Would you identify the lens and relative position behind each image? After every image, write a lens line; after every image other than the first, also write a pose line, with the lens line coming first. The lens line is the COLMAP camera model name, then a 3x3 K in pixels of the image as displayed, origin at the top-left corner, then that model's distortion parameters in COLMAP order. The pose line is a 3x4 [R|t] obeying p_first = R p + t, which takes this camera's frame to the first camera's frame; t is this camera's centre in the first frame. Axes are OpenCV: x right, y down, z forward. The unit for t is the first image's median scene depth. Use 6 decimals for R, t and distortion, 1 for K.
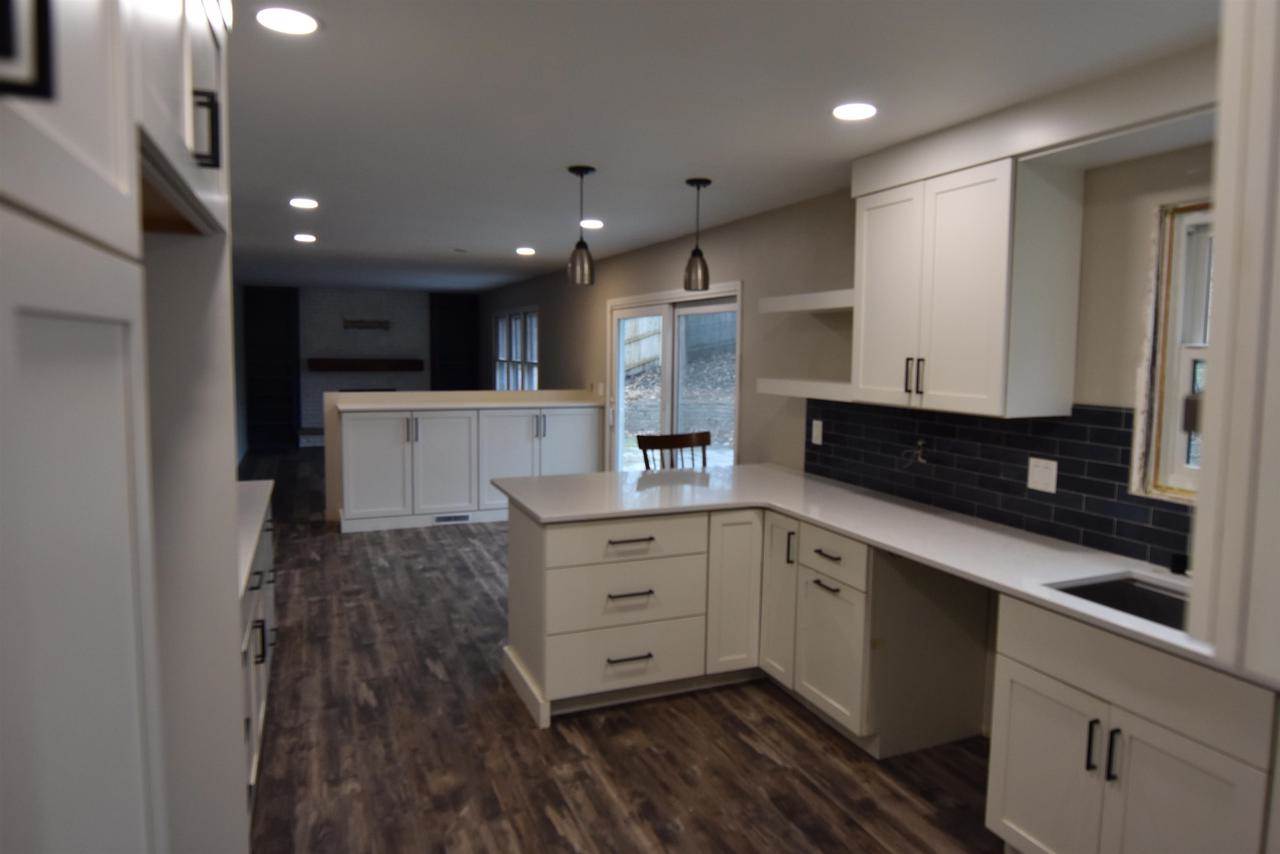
lens RADIAL K [[789.6, 0, 644.3], [0, 789.6, 416.7], [0, 0, 1]] dist [-0.010174, -0.004716]
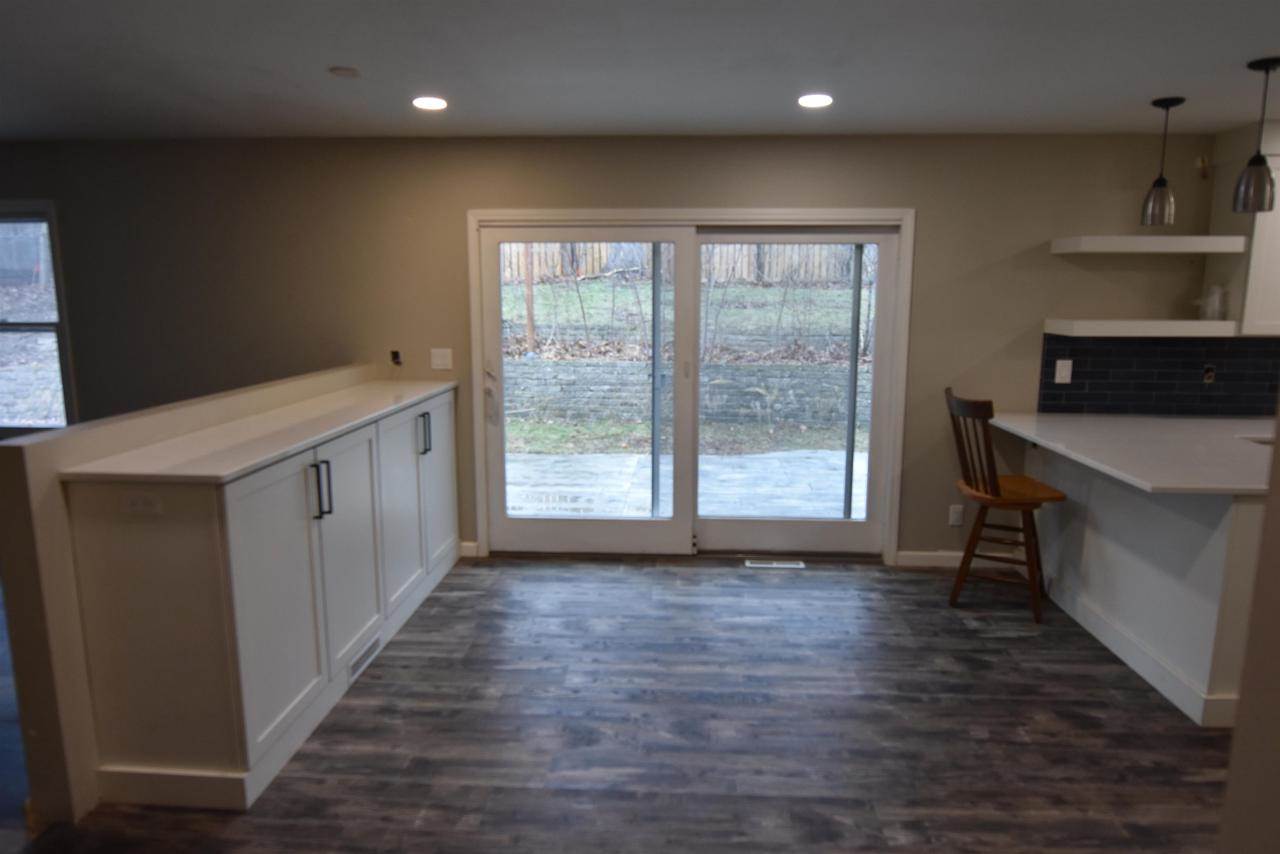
lens RADIAL K [[789.6, 0, 644.3], [0, 789.6, 416.7], [0, 0, 1]] dist [-0.010174, -0.004716]
pose [[0.429502, -0.156994, 0.889315, -0.727823], [0.082911, 0.987469, 0.134279, -0.081439], [-0.899252, 0.016061, 0.437136, 0.815619]]
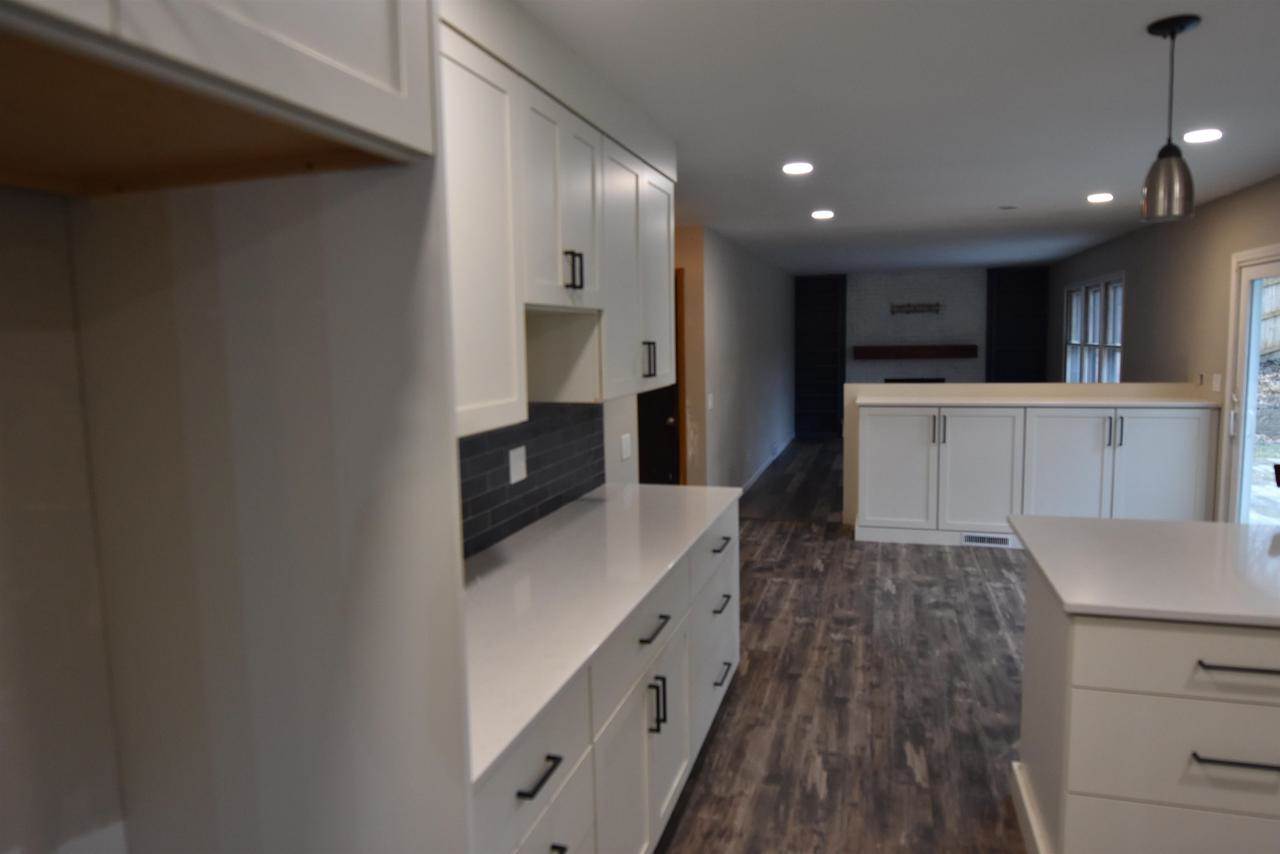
lens RADIAL K [[789.6, 0, 644.3], [0, 789.6, 416.7], [0, 0, 1]] dist [-0.010174, -0.004716]
pose [[0.768073, 0.036805, -0.639304, 0.001816], [-0.025675, 0.999314, 0.026685, -0.014127], [0.639848, -0.004082, 0.768491, 0.188526]]
